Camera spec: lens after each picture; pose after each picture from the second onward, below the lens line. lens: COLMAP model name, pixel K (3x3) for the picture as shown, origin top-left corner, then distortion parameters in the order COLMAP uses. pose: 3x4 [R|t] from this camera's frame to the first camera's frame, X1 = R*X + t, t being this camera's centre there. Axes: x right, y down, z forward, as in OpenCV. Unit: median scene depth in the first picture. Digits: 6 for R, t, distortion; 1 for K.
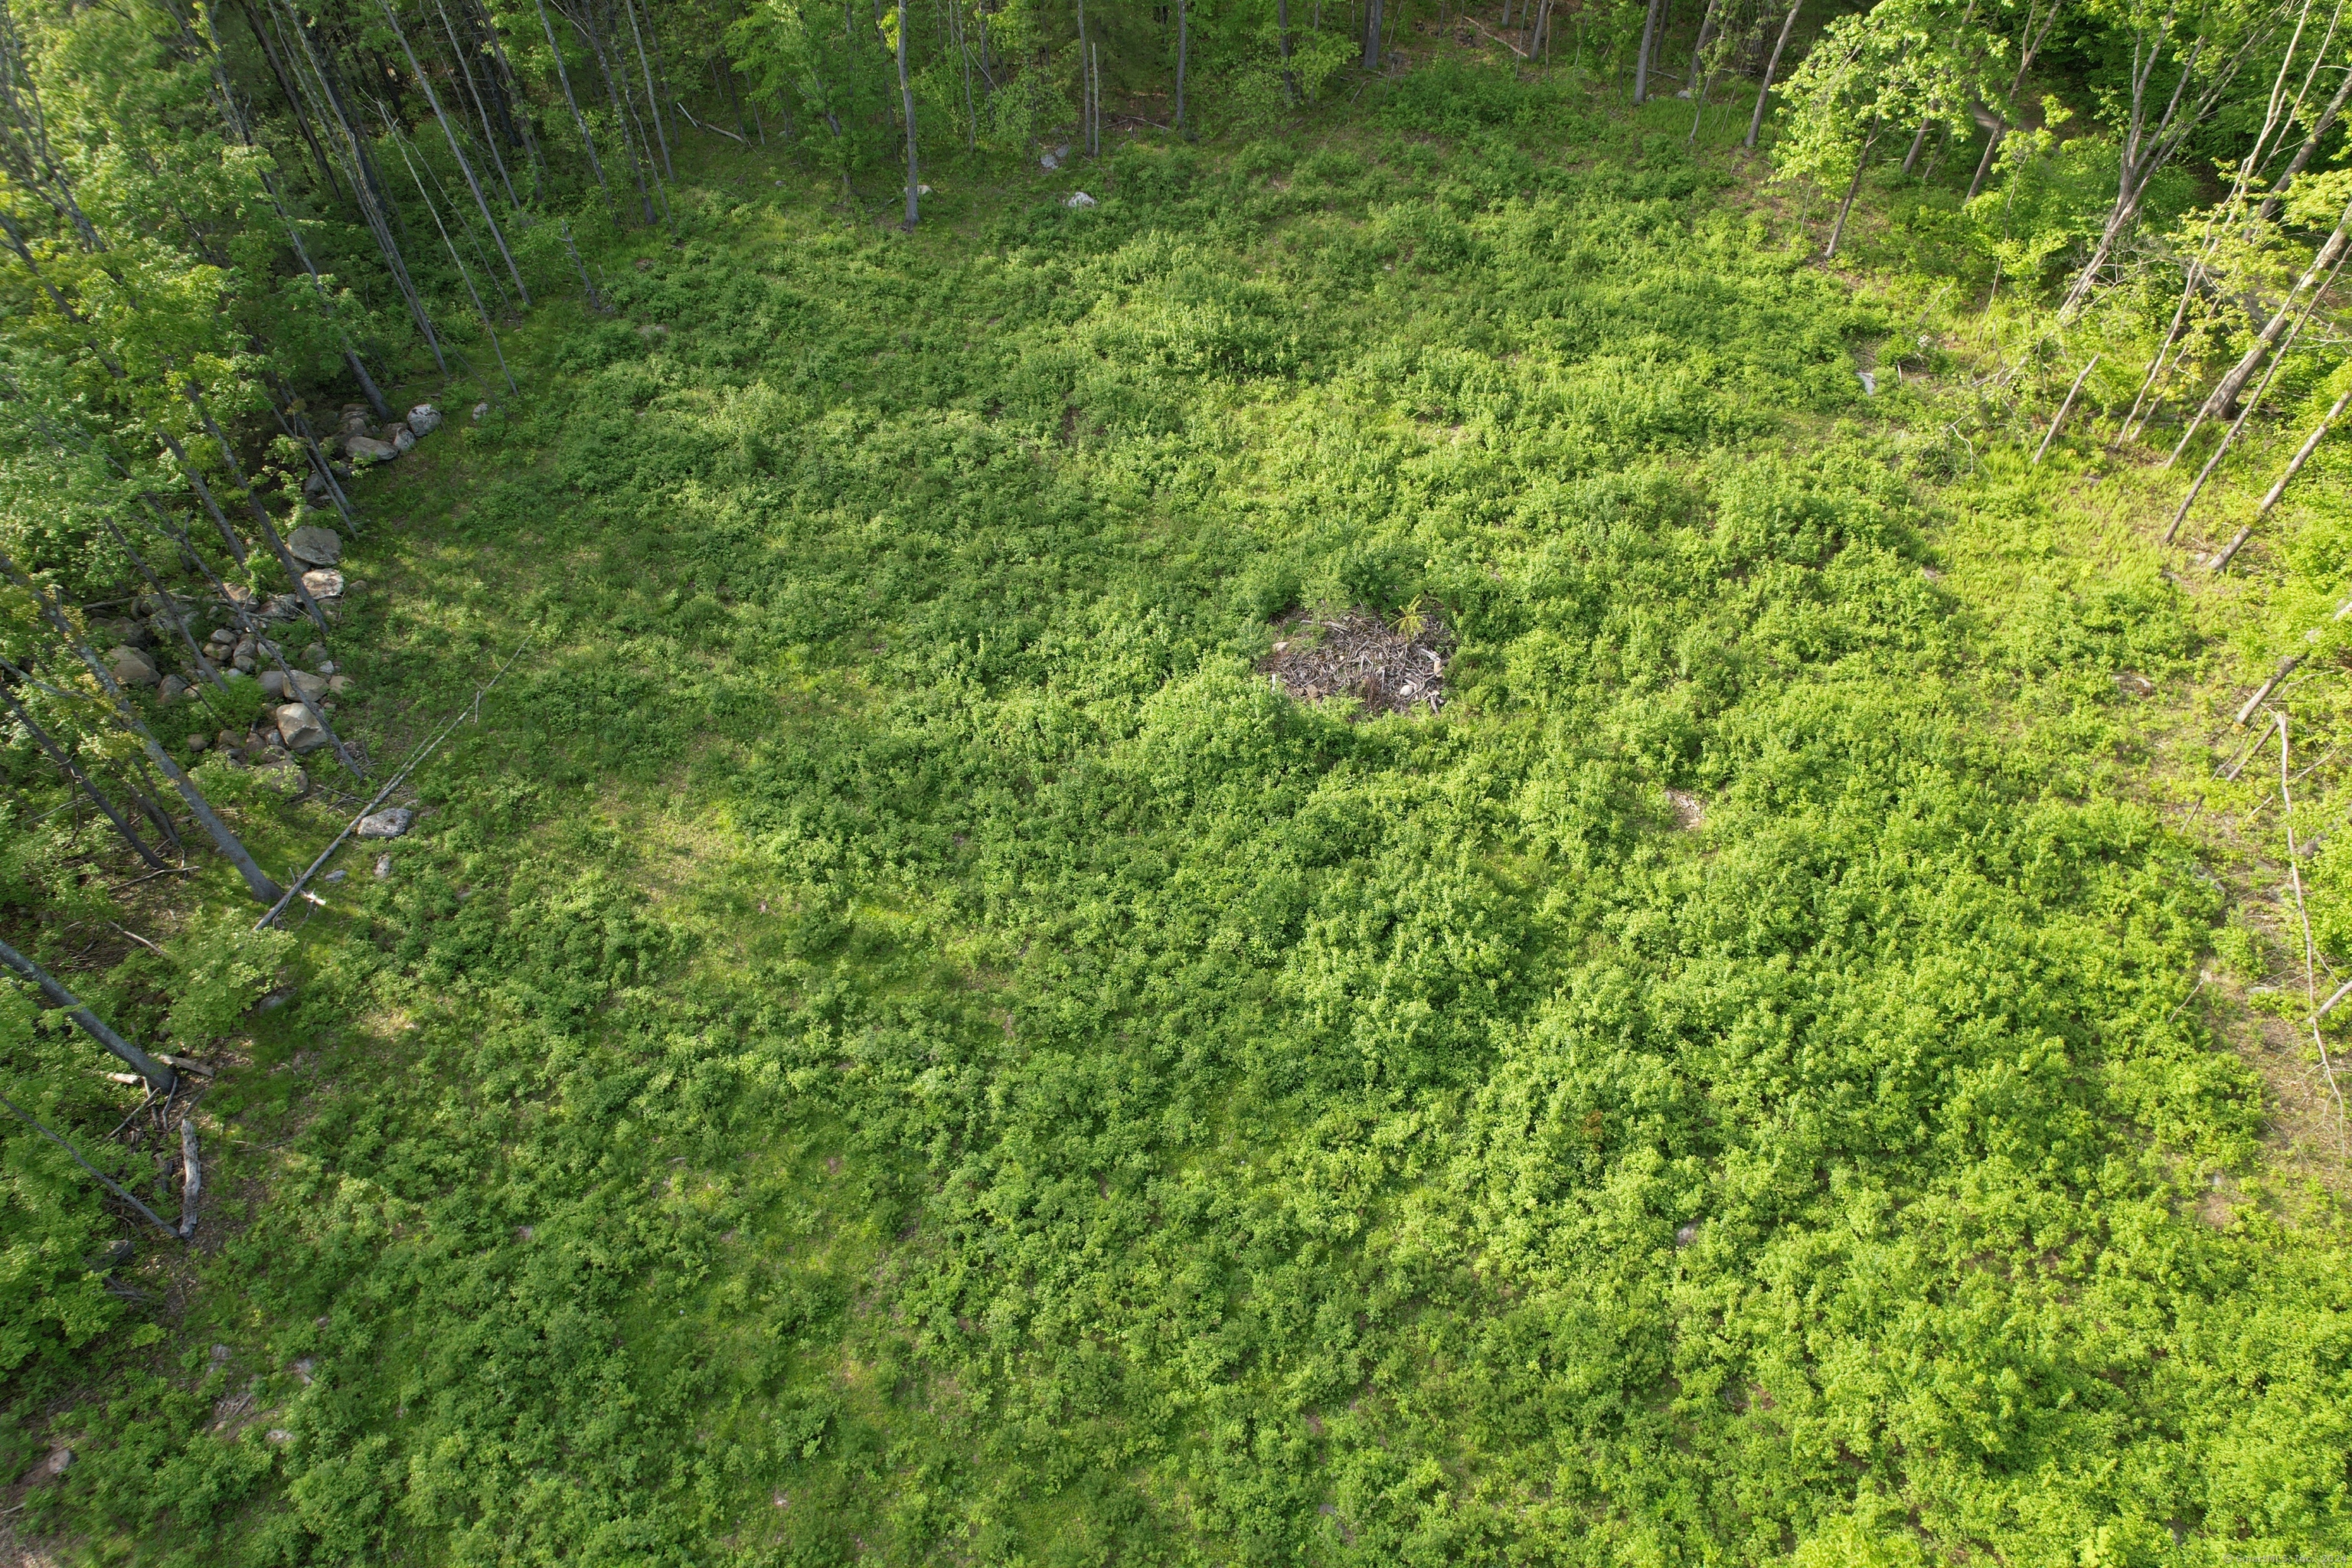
lens RADIAL K [[1501.3, 0, 1184.7], [0, 1501.3, 786.3], [0, 0, 1]] dist [-0.070696, 0.062390]
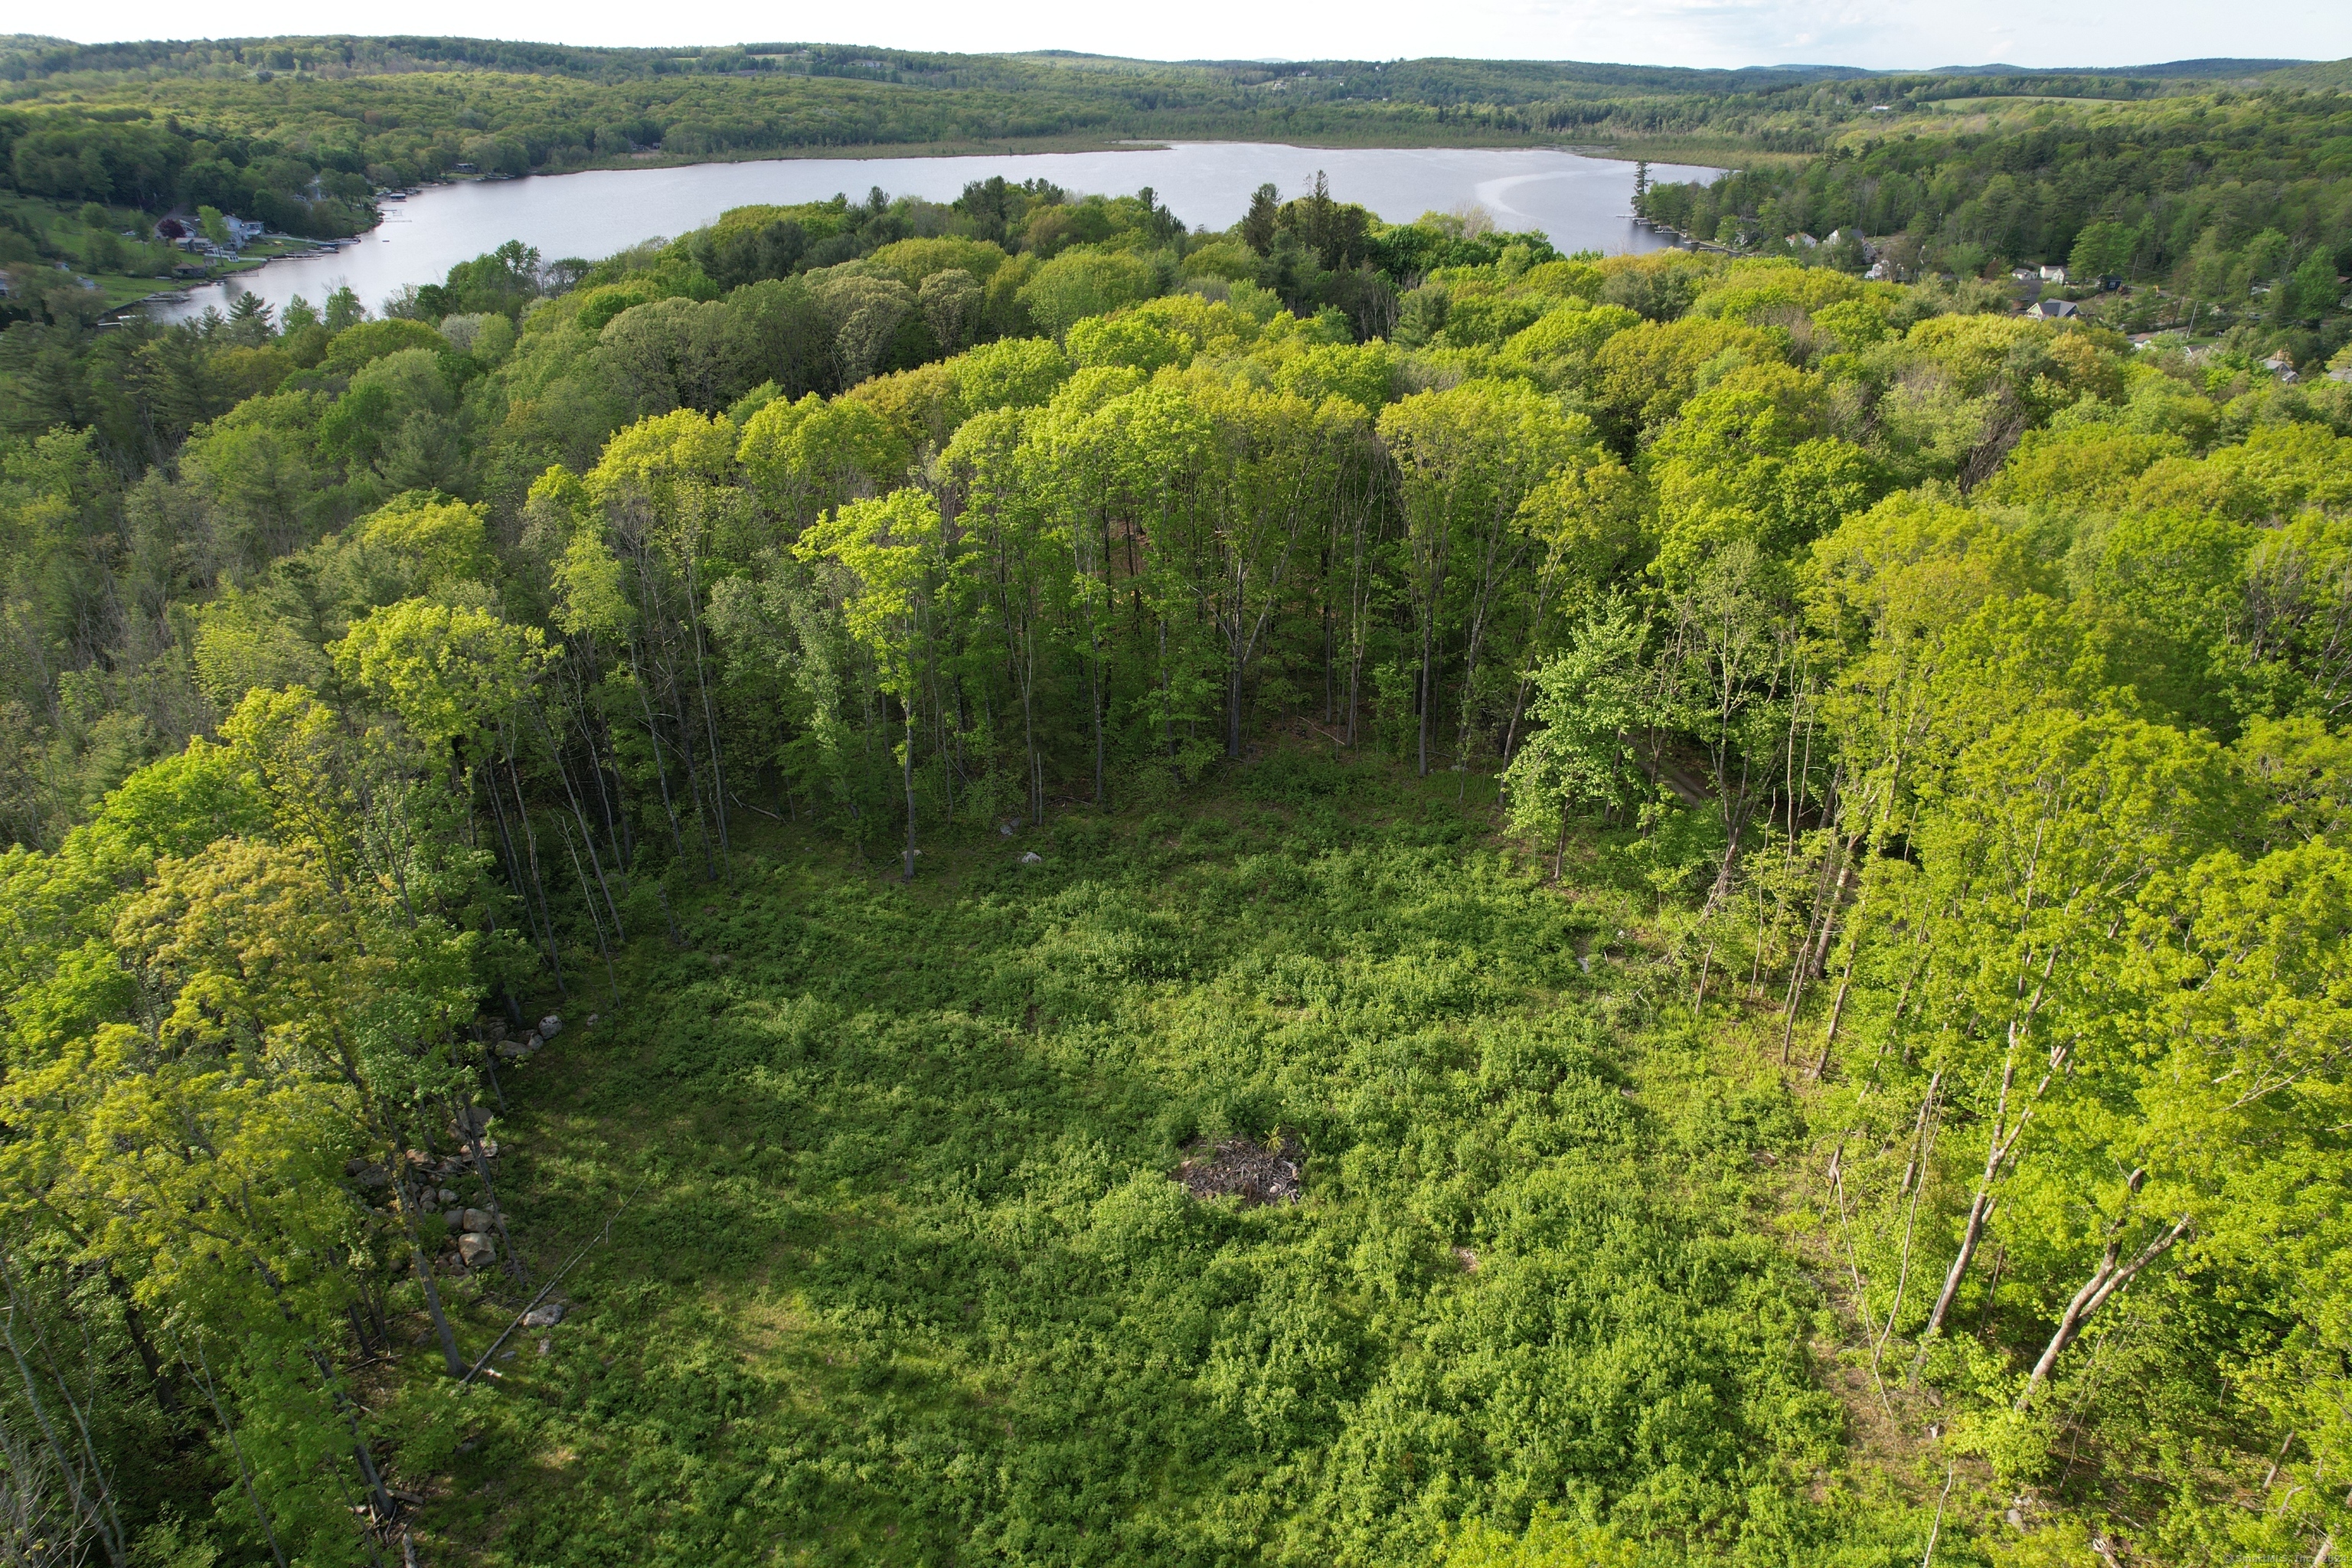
lens RADIAL K [[1501.3, 0, 1183.4], [0, 1501.3, 778.7], [0, 0, 1]] dist [-0.070696, 0.062390]
pose [[0.997612, -0.028168, 0.063067, -0.019879], [0.050038, 0.924141, -0.378760, 0.112231], [-0.047614, 0.381011, 0.923344, -0.486933]]
